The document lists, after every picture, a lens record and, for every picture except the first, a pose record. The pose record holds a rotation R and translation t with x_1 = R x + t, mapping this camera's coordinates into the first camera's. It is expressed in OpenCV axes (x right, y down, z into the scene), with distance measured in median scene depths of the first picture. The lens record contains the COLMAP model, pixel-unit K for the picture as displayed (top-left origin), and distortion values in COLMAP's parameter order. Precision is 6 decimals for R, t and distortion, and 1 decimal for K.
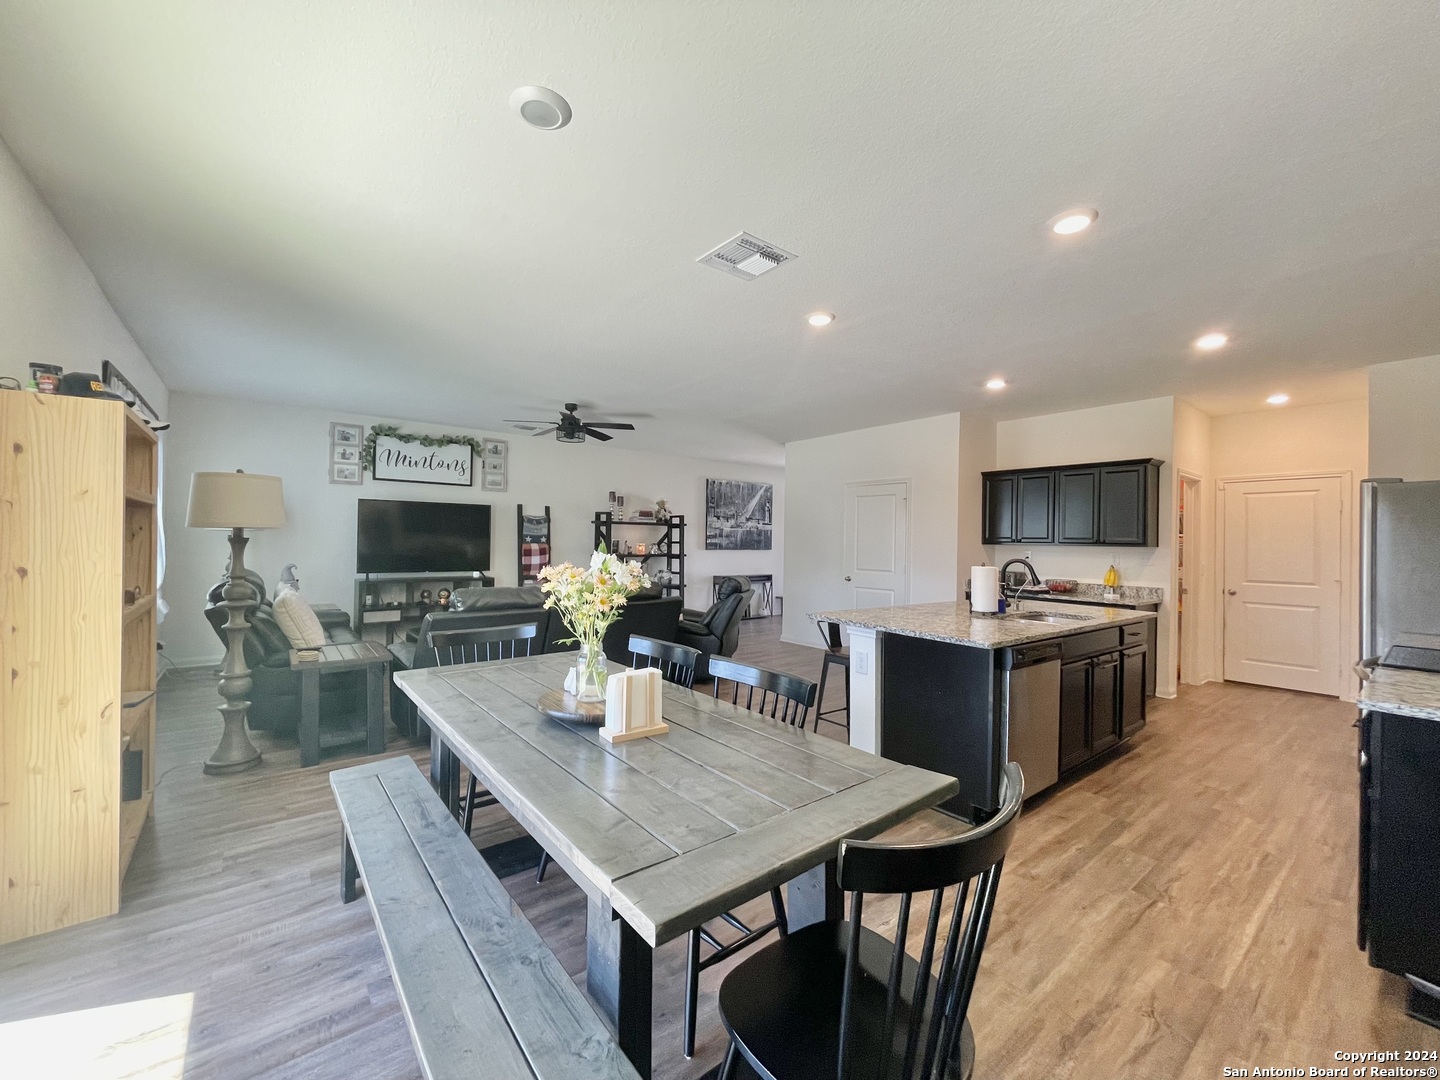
lens RADIAL K [[581.1, 0, 715.7], [0, 581.1, 539.5], [0, 0, 1]] dist [-0.003030, 0.001246]
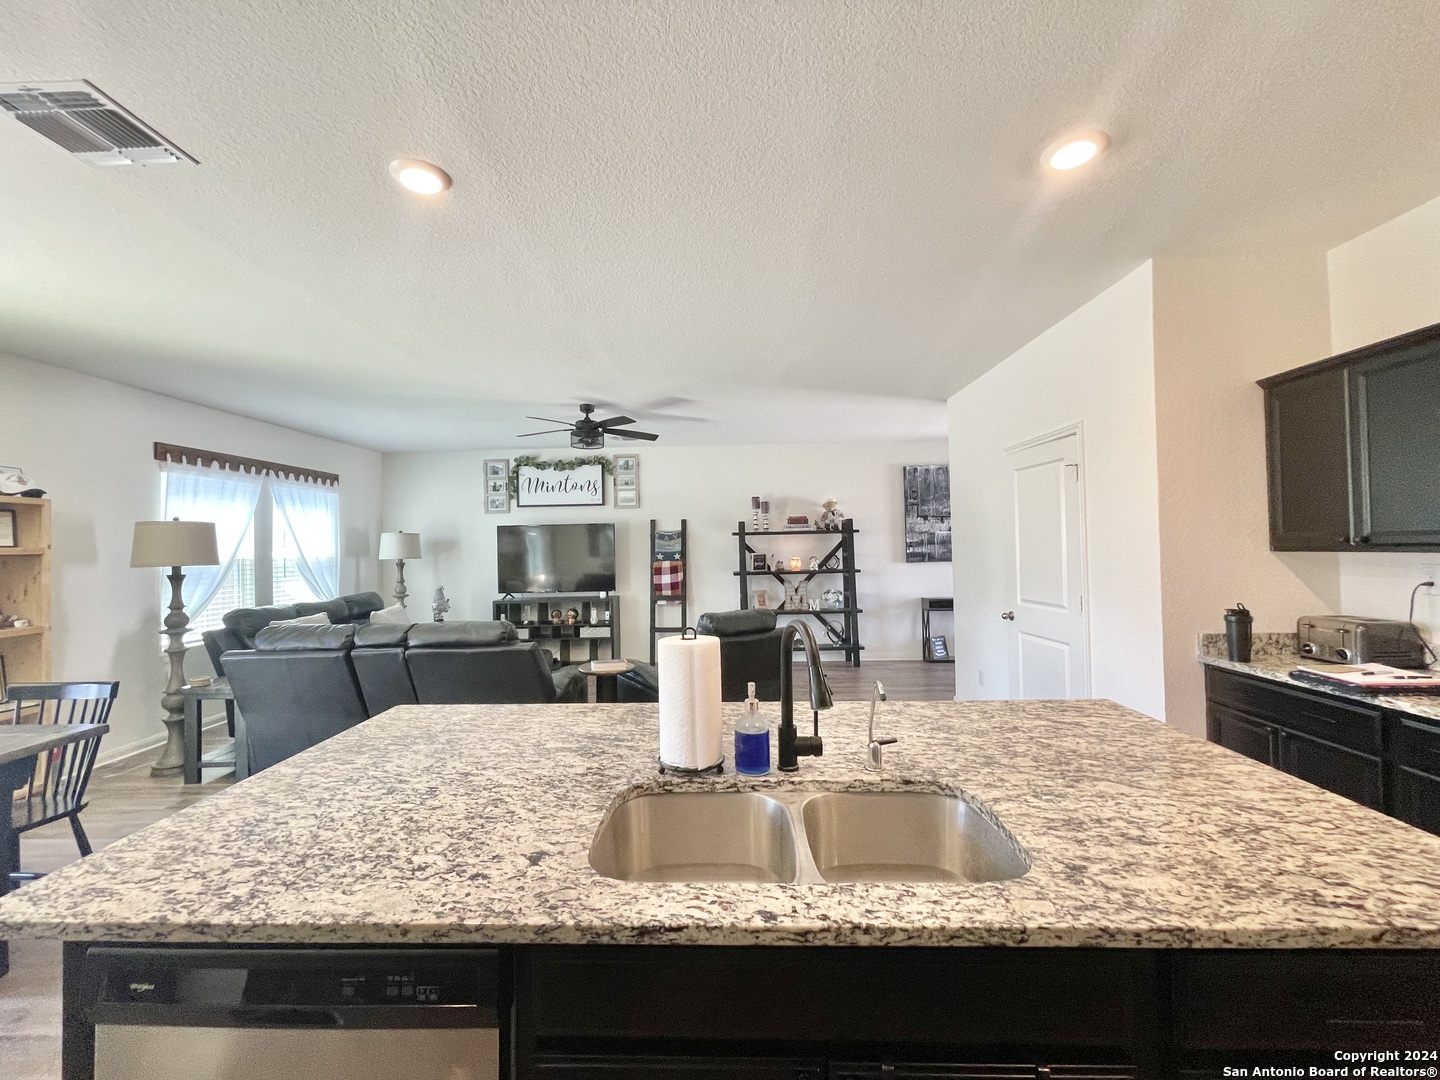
lens RADIAL K [[581.1, 0, 720.3], [0, 581.1, 539.6], [0, 0, 1]] dist [-0.003030, 0.001246]
pose [[0.767047, -0.040479, -0.640313, 0.354490], [0.035394, 0.999158, -0.020765, -0.005297], [0.640614, -0.006735, 0.767834, 0.357940]]
